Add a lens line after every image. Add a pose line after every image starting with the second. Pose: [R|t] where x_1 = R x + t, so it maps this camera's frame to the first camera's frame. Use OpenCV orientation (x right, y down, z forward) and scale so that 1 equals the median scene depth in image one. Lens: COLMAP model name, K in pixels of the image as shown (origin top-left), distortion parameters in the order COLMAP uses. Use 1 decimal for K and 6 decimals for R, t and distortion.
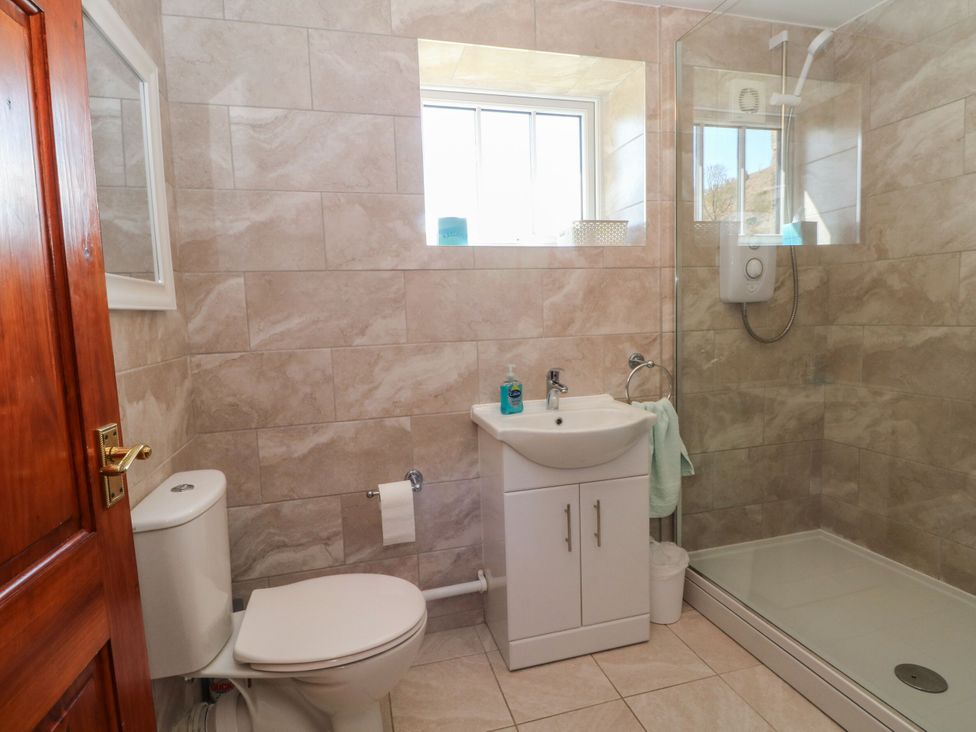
lens RADIAL K [[532.6, 0, 489.6], [0, 532.6, 363.0], [0, 0, 1]] dist [-0.001622, -0.011425]
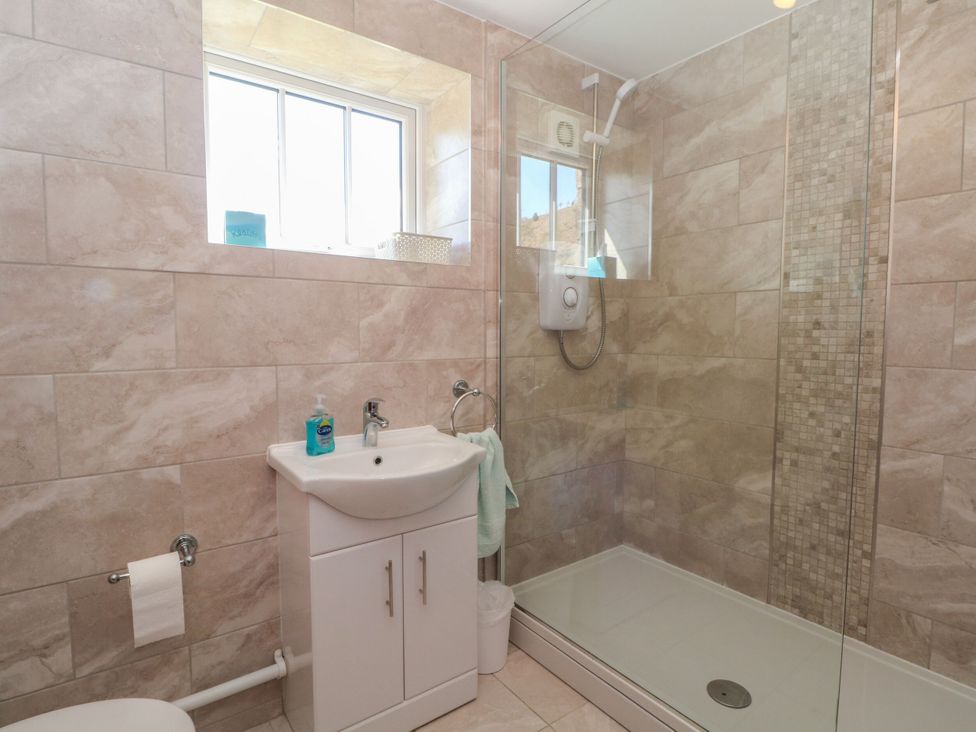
lens RADIAL K [[532.6, 0, 494.3], [0, 532.6, 369.1], [0, 0, 1]] dist [-0.001622, -0.011425]
pose [[0.934758, 0.010640, 0.355125, -0.000879], [-0.001388, 0.999653, -0.026298, -0.014168], [-0.355282, 0.024089, 0.934449, 0.112909]]
